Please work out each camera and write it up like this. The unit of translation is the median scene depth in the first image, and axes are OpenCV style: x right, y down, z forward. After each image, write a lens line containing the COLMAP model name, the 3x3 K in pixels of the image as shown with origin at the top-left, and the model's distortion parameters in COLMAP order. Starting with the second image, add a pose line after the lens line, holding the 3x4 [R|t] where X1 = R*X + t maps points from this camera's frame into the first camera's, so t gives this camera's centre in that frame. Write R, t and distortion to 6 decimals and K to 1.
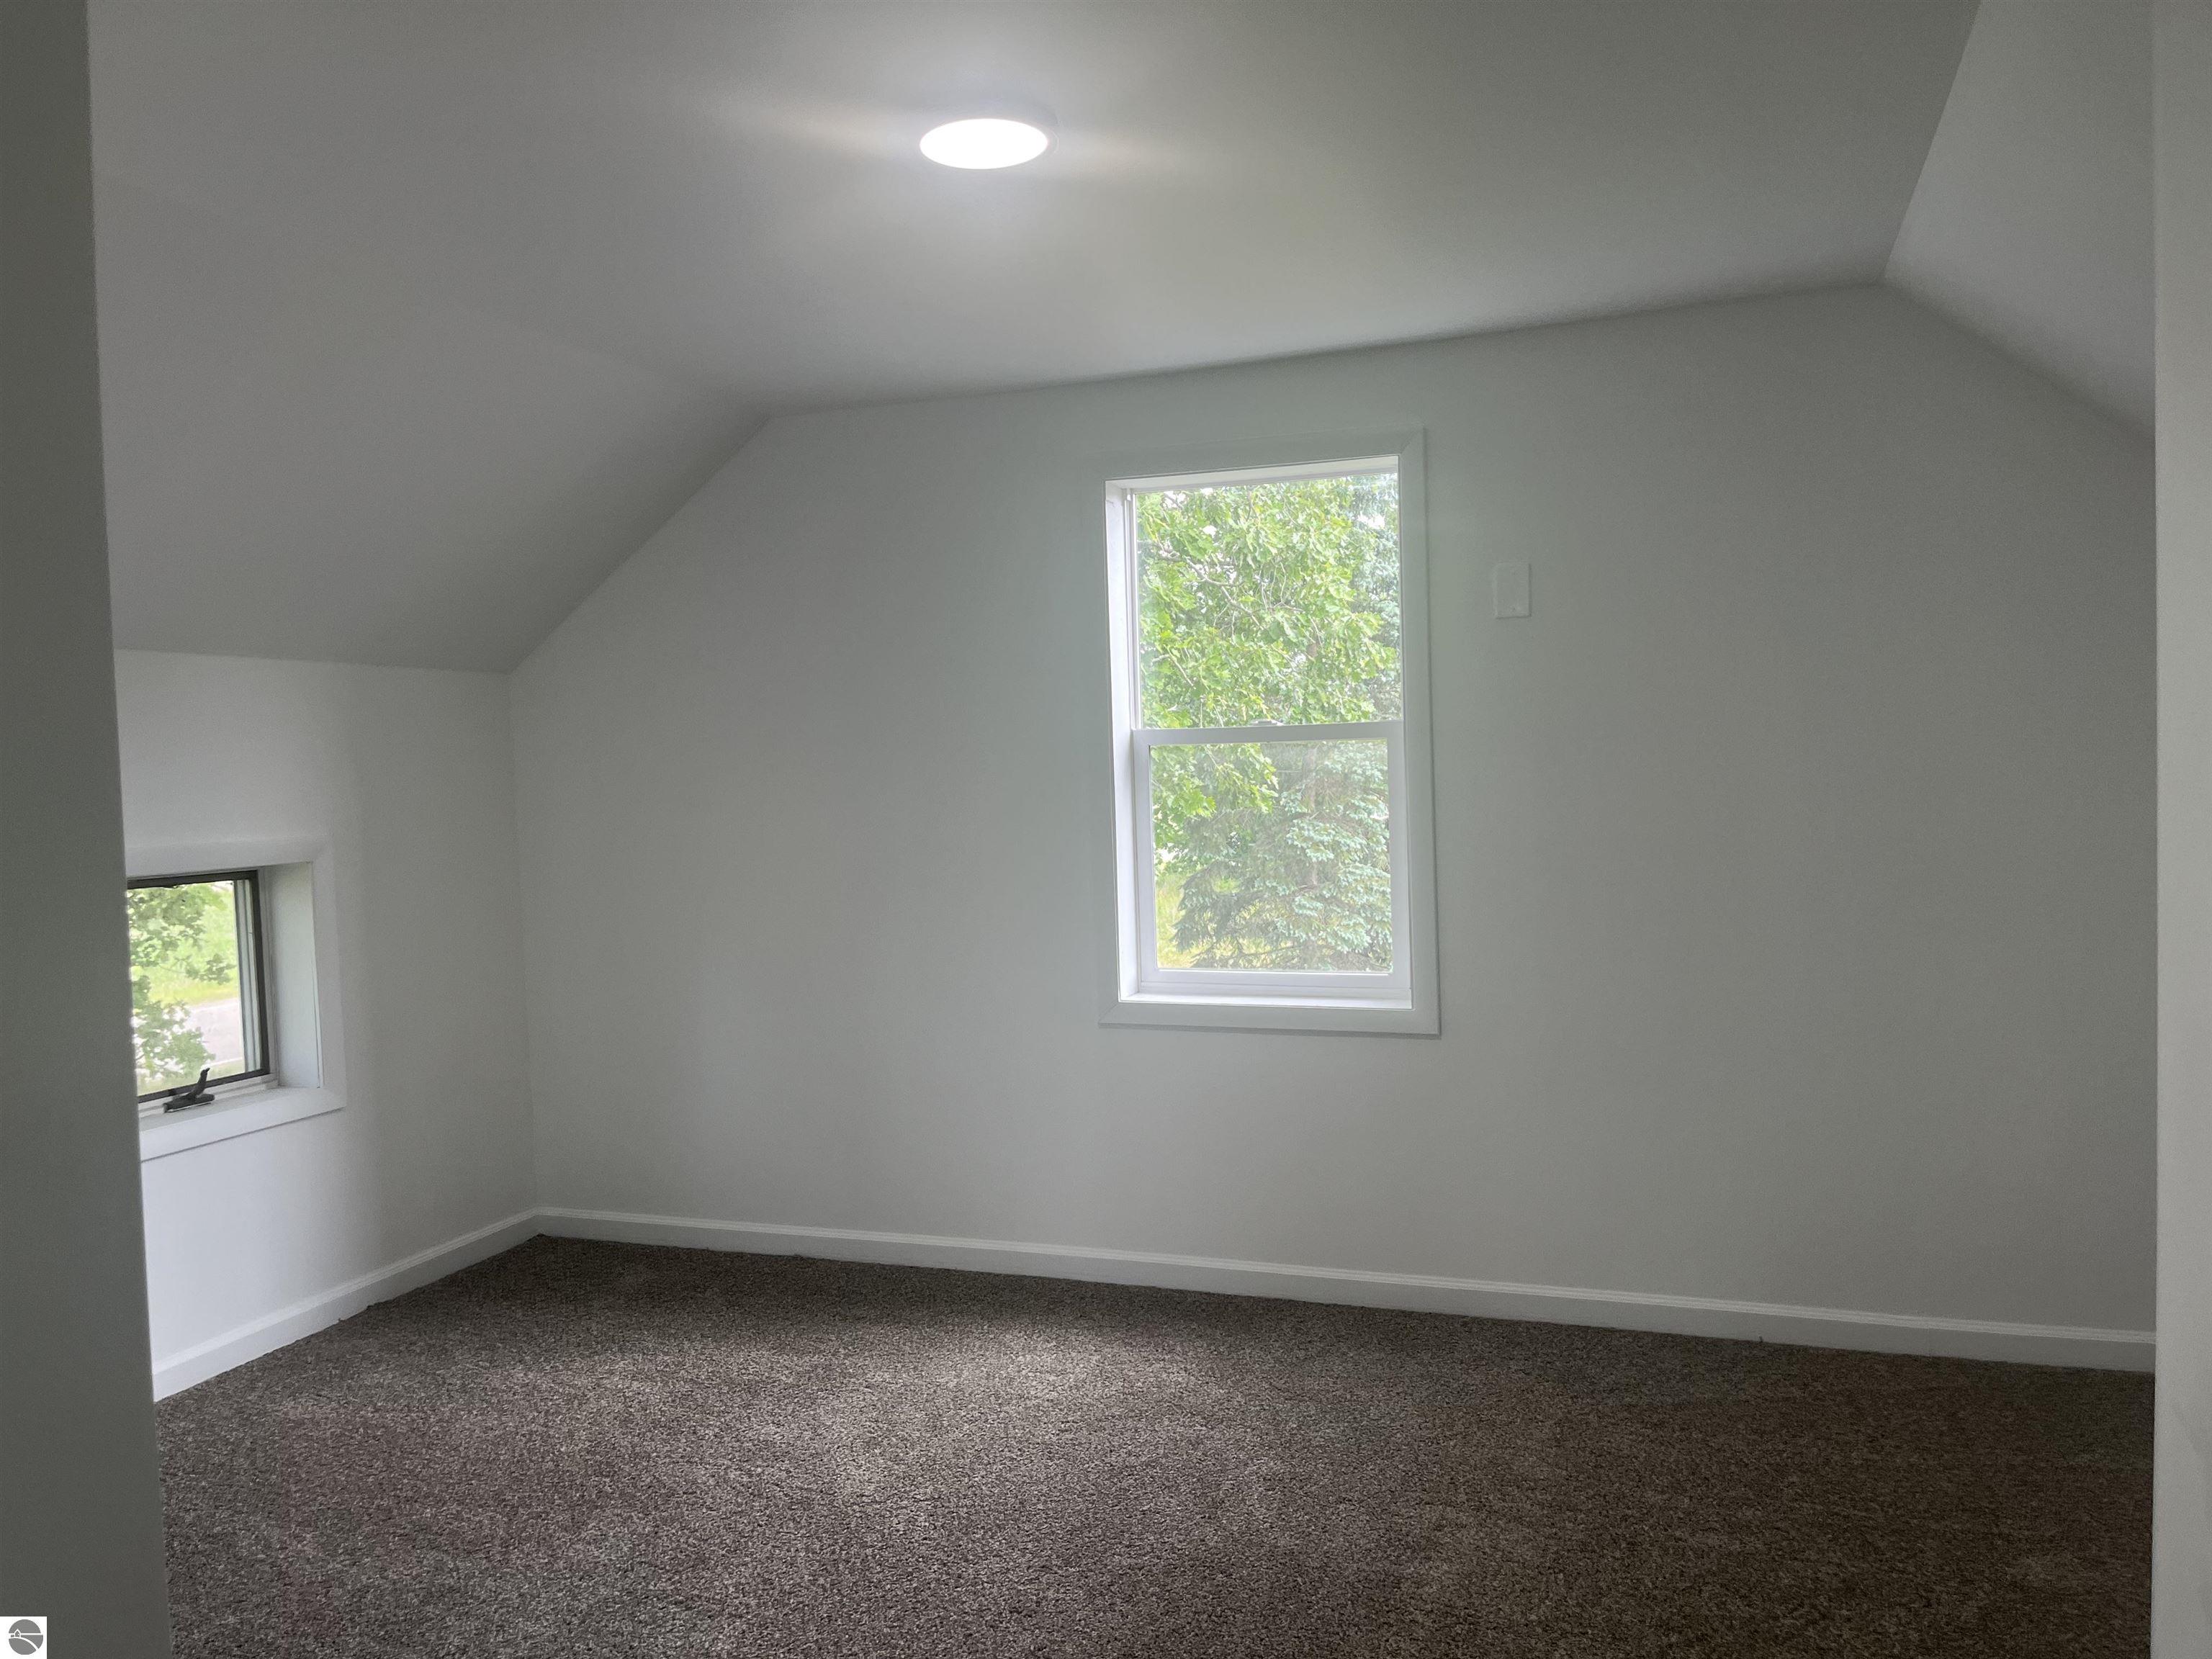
lens RADIAL K [[1674.5, 0, 1096.5], [0, 1674.5, 831.0], [0, 0, 1]] dist [0.046923, -0.013316]
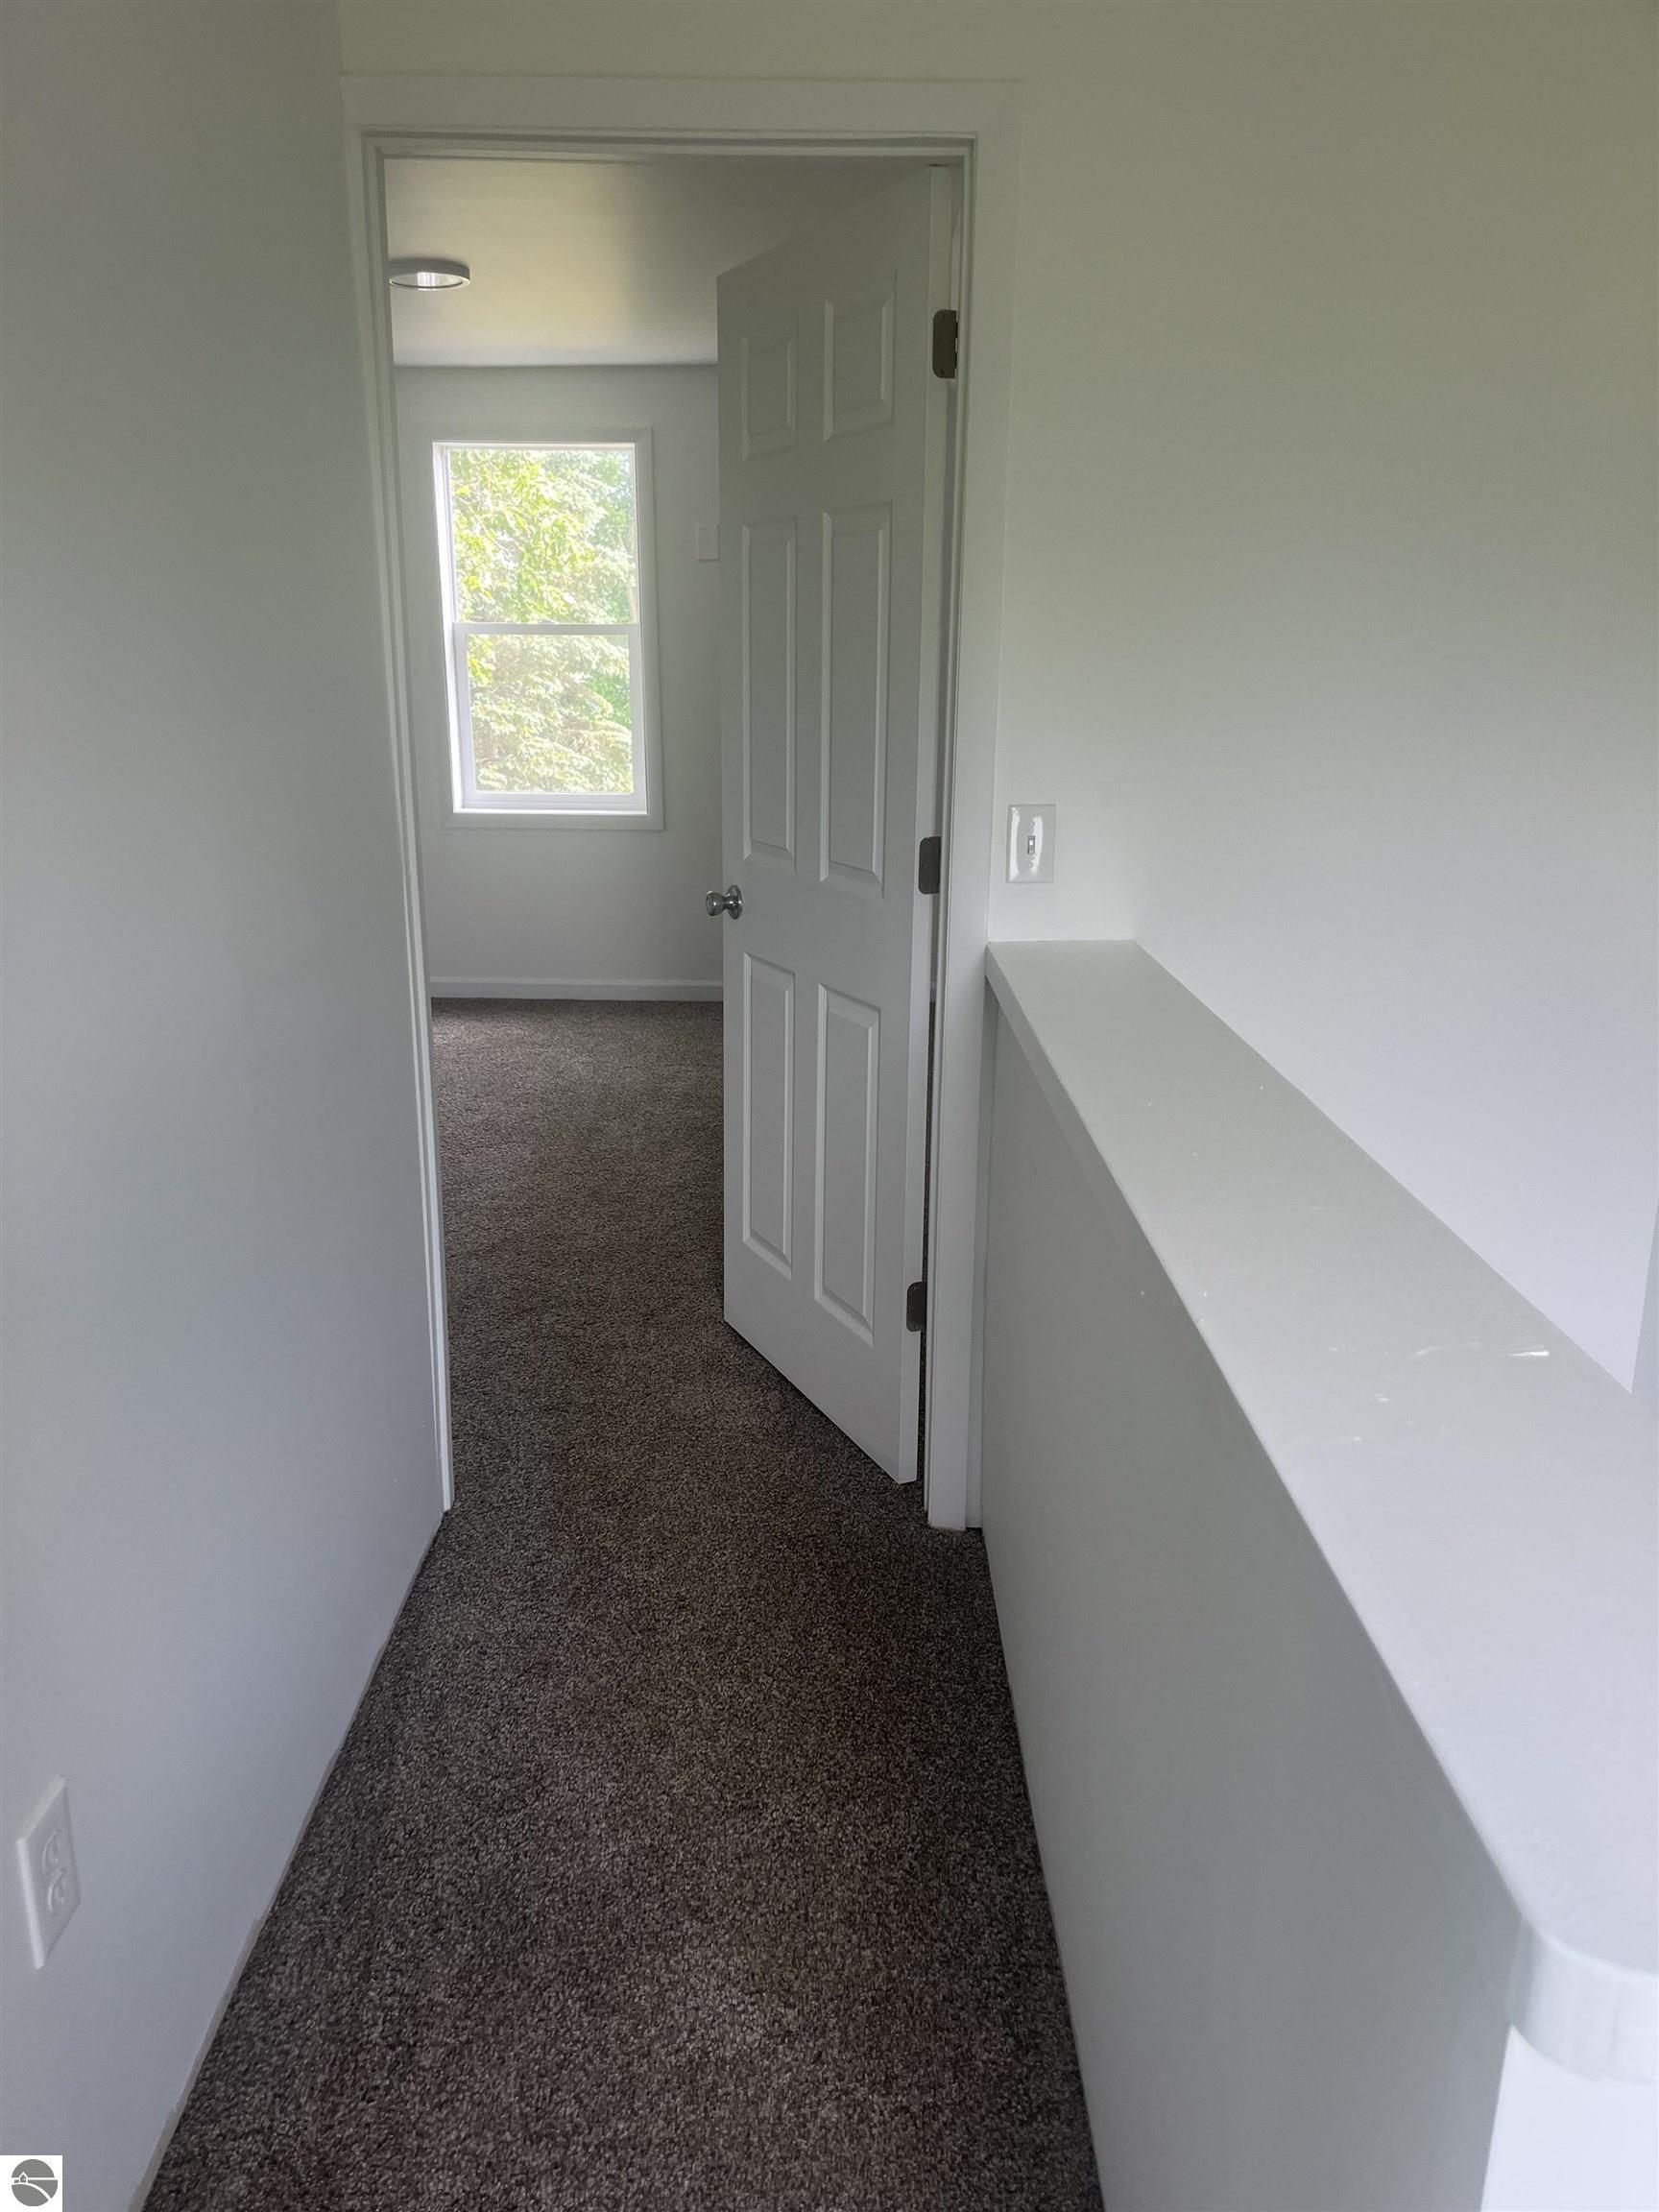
lens RADIAL K [[1674.5, 0, 826.4], [0, 1674.5, 1118.6], [0, 0, 1]] dist [0.046923, -0.013316]
pose [[0.944223, -0.060693, 0.323665, -0.075777], [-0.017648, 0.972130, 0.233778, 0.004577], [-0.328833, -0.226450, 0.916836, -0.238987]]
